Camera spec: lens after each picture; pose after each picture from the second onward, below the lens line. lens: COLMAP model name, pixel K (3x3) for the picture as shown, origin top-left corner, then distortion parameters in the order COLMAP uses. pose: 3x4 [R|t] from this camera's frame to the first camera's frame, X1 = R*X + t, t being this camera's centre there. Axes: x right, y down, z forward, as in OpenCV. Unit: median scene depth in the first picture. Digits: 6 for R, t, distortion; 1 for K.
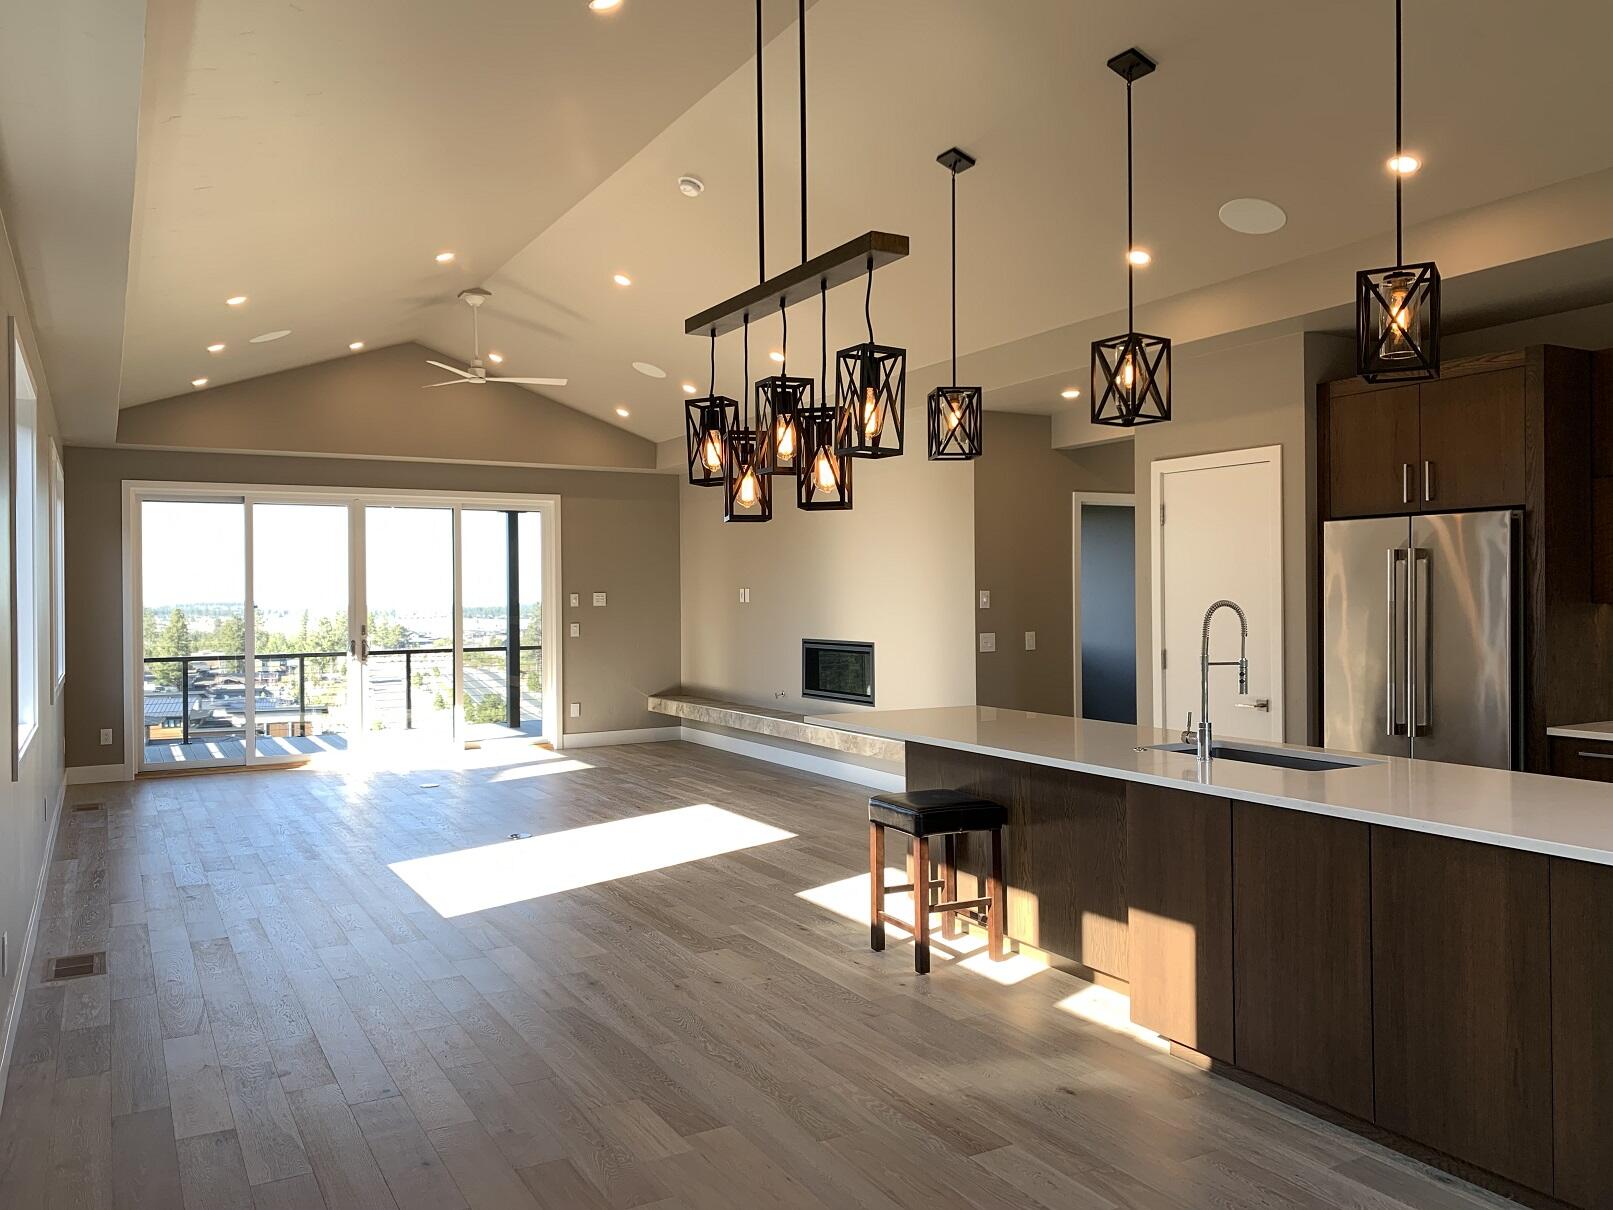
lens RADIAL K [[1232.6, 0, 806.5], [0, 1232.6, 605.0], [0, 0, 1]] dist [0.113075, -0.206732]
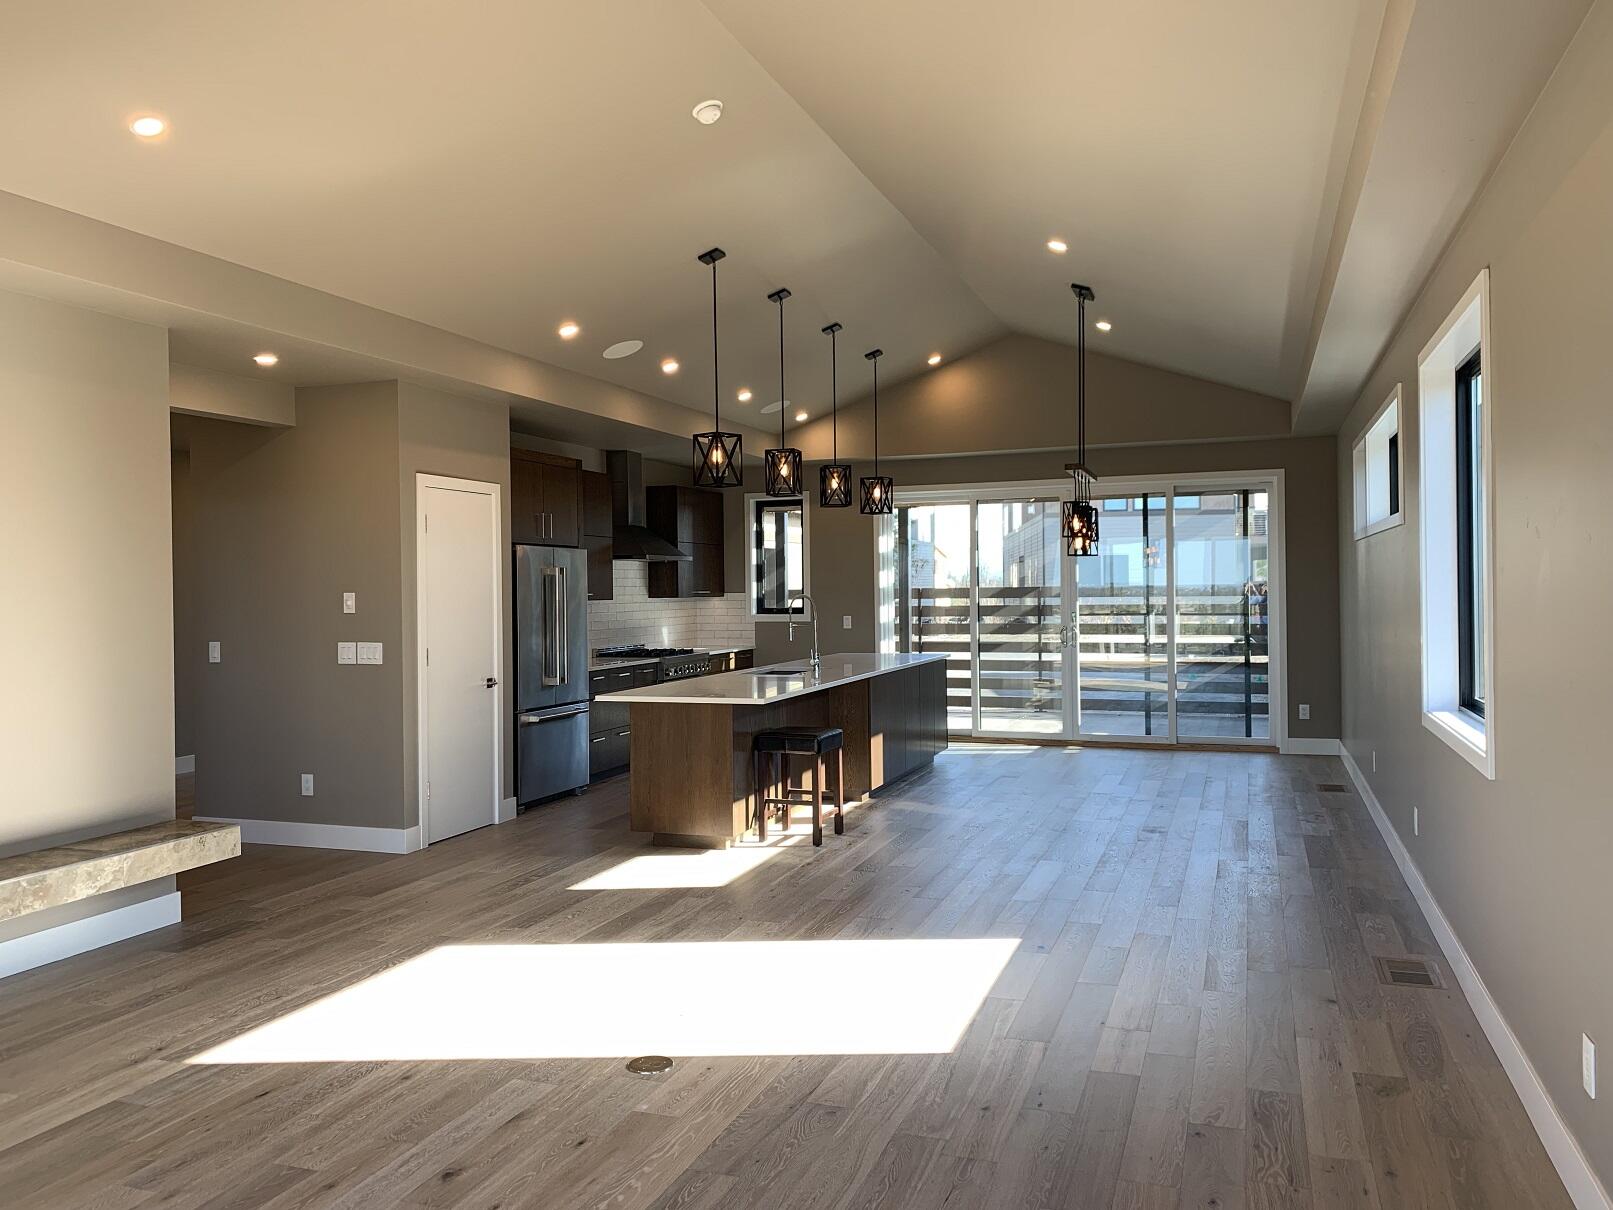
lens RADIAL K [[1238.6, 0, 827.0], [0, 1238.6, 604.3], [0, 0, 1]] dist [0.038561, -0.042913]
pose [[-0.660292, 0.005973, 0.750986, -0.474367], [0.025517, 0.999569, 0.014485, -0.005493], [-0.750576, 0.028727, -0.660160, 0.914678]]
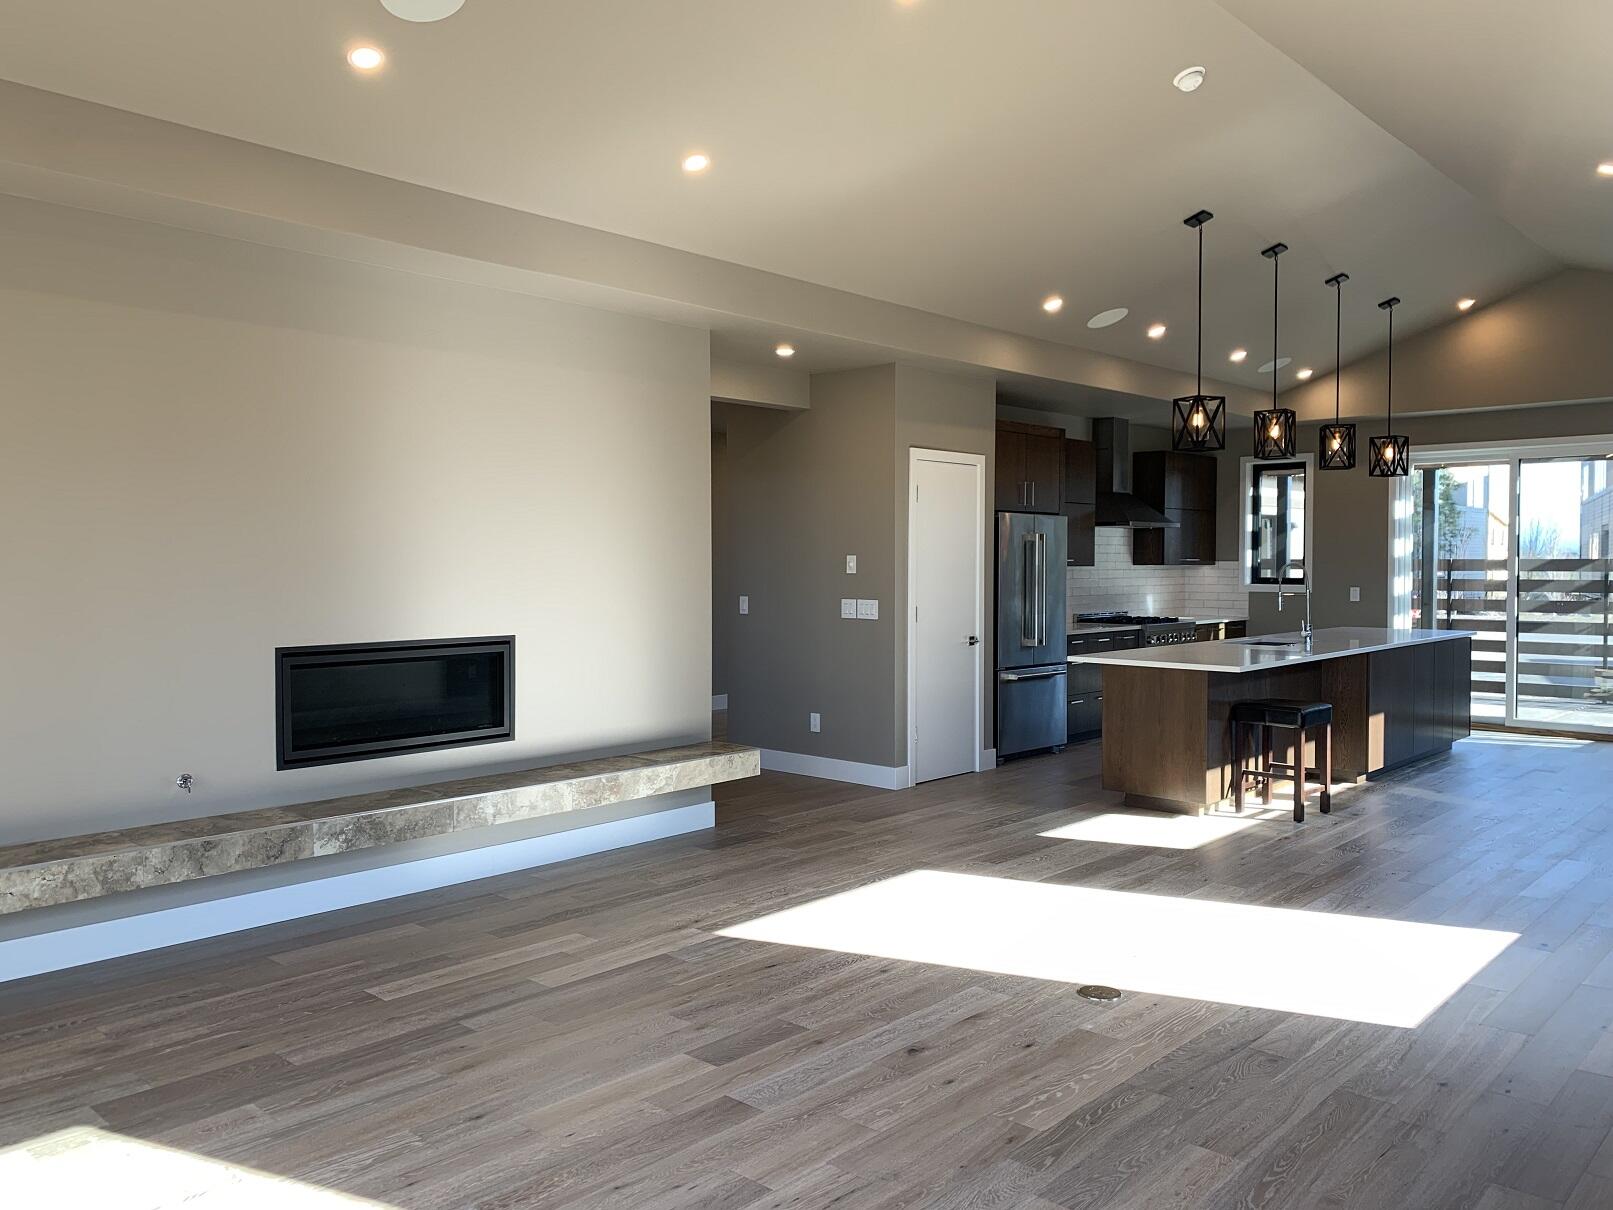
lens RADIAL K [[1256.0, 0, 783.2], [0, 1256.0, 570.0], [0, 0, 1]] dist [0.008390, -0.001682]
pose [[-0.289419, 0.002409, 0.957199, -0.513312], [0.014060, 0.999900, 0.001735, -0.001374], [-0.957099, 0.013960, -0.289424, 0.923133]]
